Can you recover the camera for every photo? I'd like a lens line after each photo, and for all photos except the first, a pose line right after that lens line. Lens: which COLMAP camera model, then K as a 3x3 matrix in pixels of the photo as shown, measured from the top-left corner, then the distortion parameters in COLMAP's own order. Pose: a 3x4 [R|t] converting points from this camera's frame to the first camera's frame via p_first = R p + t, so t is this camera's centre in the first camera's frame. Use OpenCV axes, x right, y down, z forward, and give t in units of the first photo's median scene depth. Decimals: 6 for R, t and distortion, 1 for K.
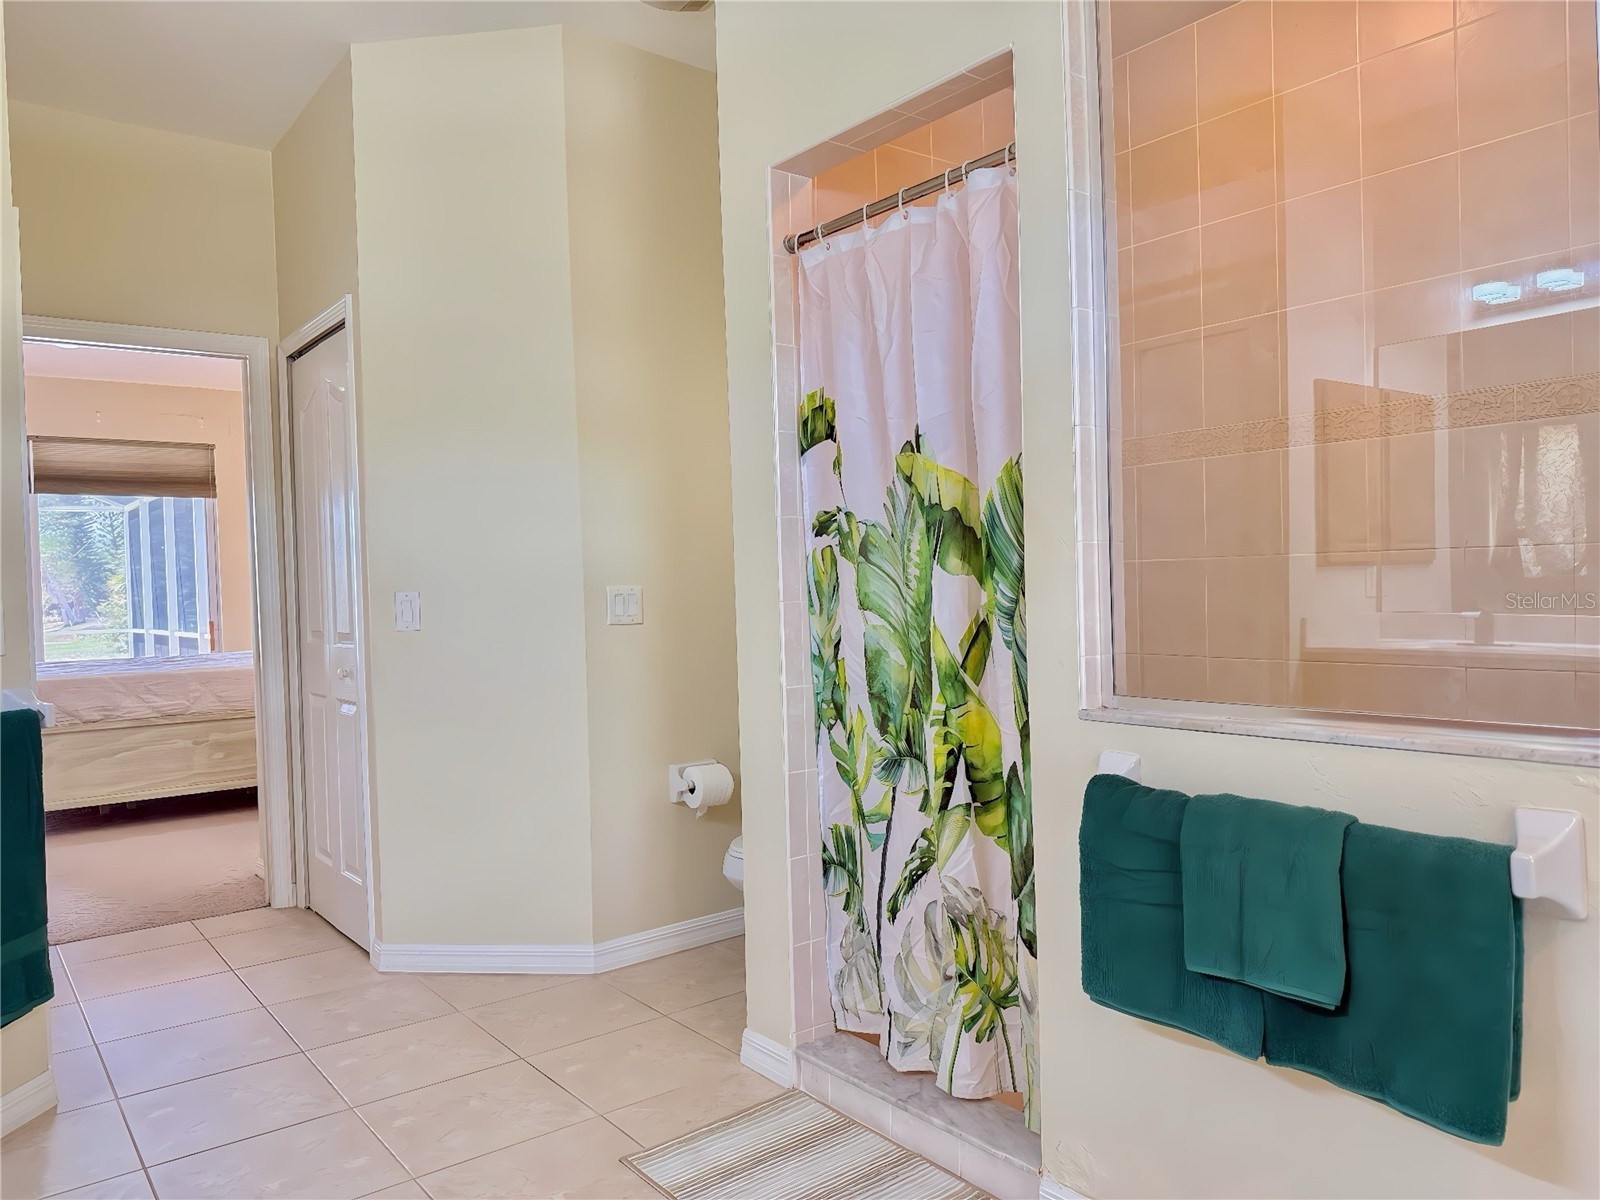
lens RADIAL K [[1143.5, 0, 798.9], [0, 1143.5, 581.0], [0, 0, 1]] dist [0.096450, -0.100064]
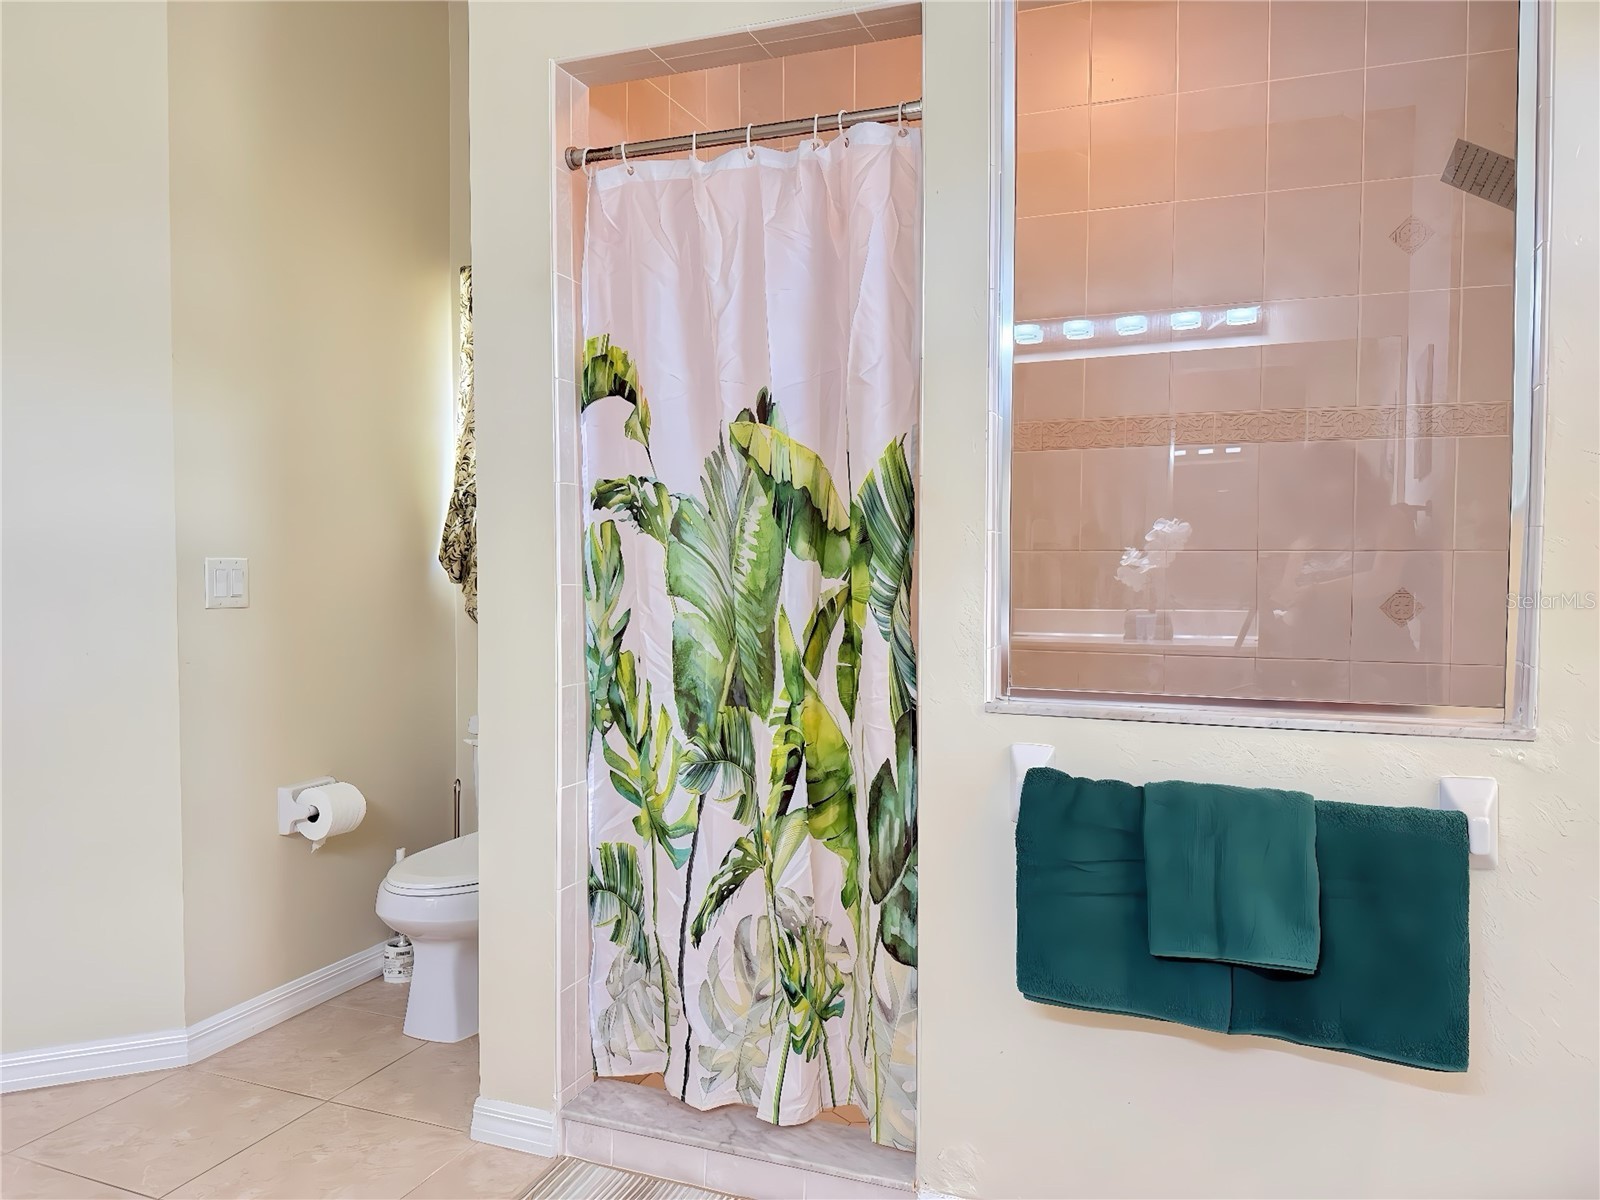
lens RADIAL K [[1189.9, 0, 844.9], [0, 1189.9, 581.6], [0, 0, 1]] dist [0.077485, -0.072602]
pose [[0.869896, 0.019108, 0.492865, -0.286272], [-0.027410, 0.999578, 0.009626, 0.001949], [-0.492473, -0.021883, 0.870053, 0.145422]]
